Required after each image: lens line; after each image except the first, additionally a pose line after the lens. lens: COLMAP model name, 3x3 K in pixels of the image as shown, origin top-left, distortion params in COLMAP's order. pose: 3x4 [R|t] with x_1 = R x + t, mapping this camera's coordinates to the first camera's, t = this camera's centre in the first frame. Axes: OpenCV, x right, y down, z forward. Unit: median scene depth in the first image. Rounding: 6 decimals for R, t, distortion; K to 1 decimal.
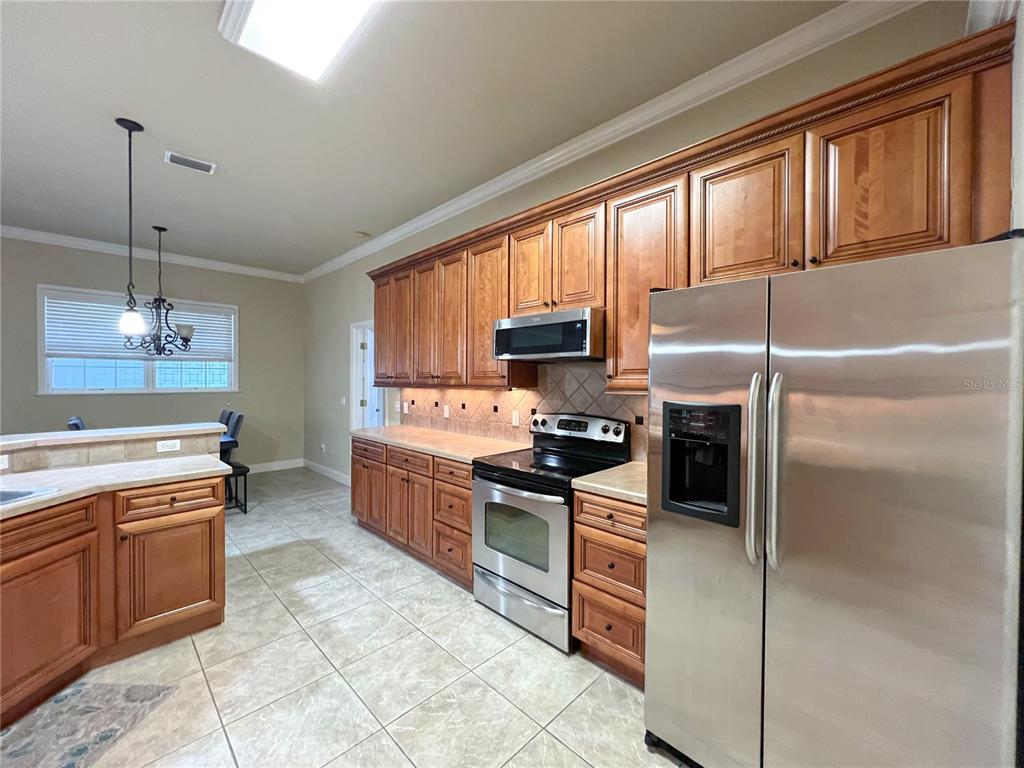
lens RADIAL K [[408.9, 0, 510.9], [0, 408.9, 382.2], [0, 0, 1]] dist [-0.000628, -0.000099]
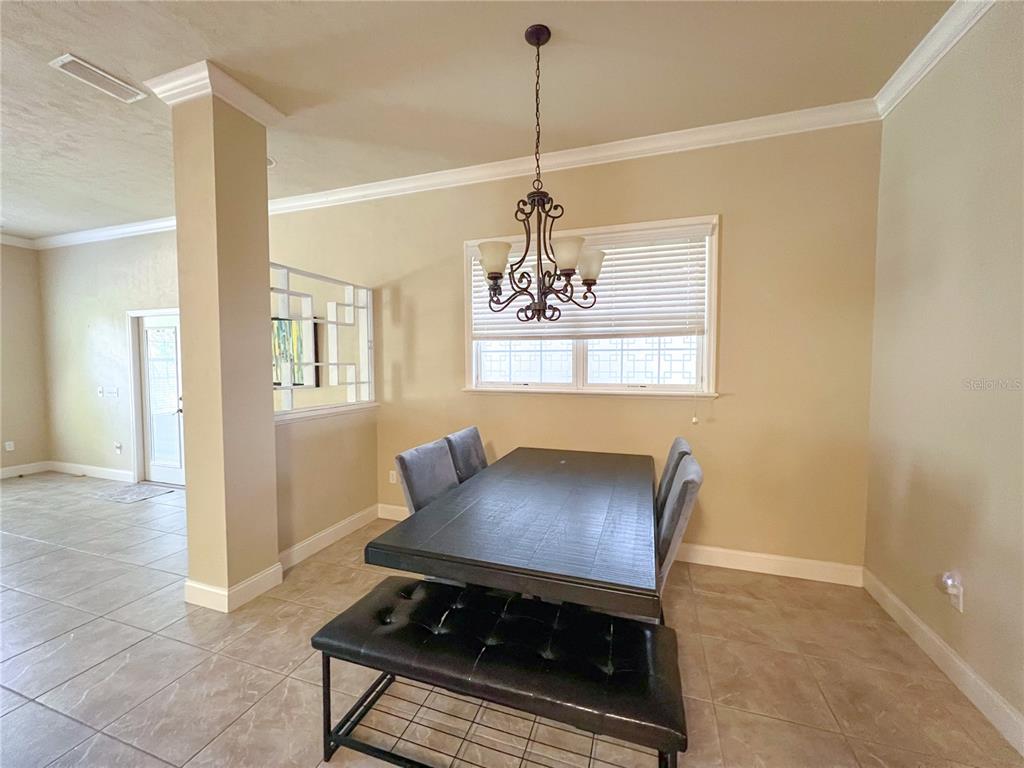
lens RADIAL K [[408.9, 0, 510.9], [0, 408.9, 382.2], [0, 0, 1]] dist [-0.000628, -0.000099]
pose [[0.438507, 0.043205, -0.897689, -0.338692], [-0.009440, 0.999010, 0.043470, -0.011777], [0.898678, -0.010588, 0.438481, 0.574552]]
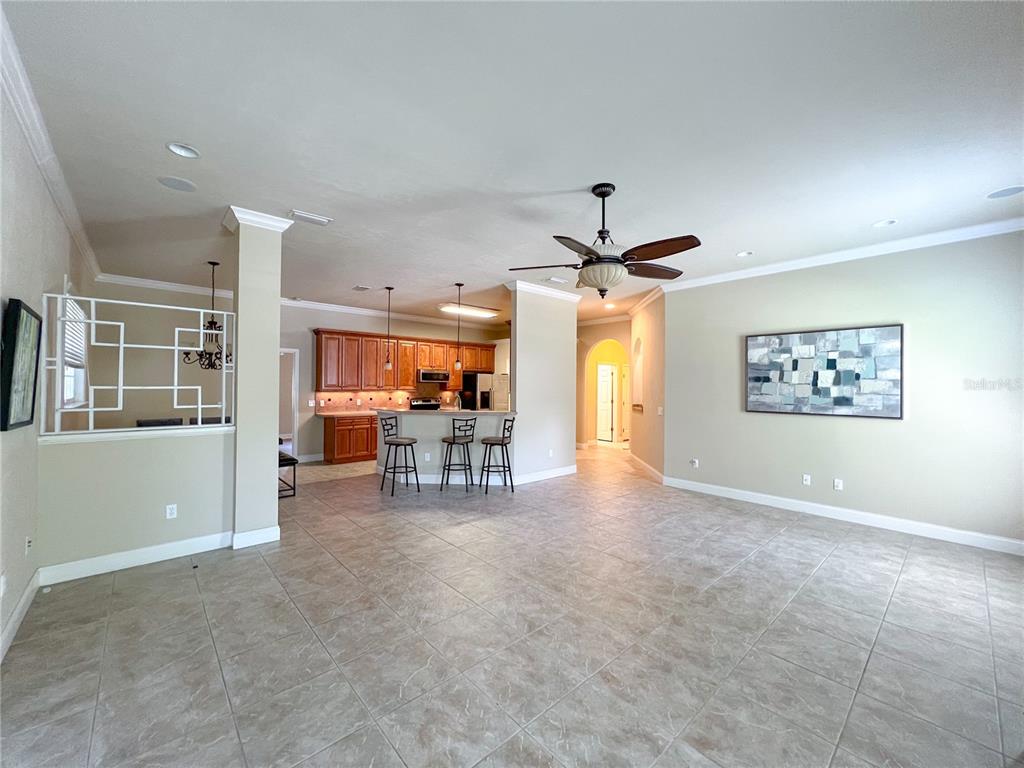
lens RADIAL K [[408.9, 0, 510.9], [0, 408.9, 382.2], [0, 0, 1]] dist [-0.000628, -0.000099]
pose [[0.053337, 0.006396, 0.998556, -1.487250], [0.003839, 0.999971, -0.006610, -0.011308], [-0.998569, 0.004186, 0.053311, 0.049614]]
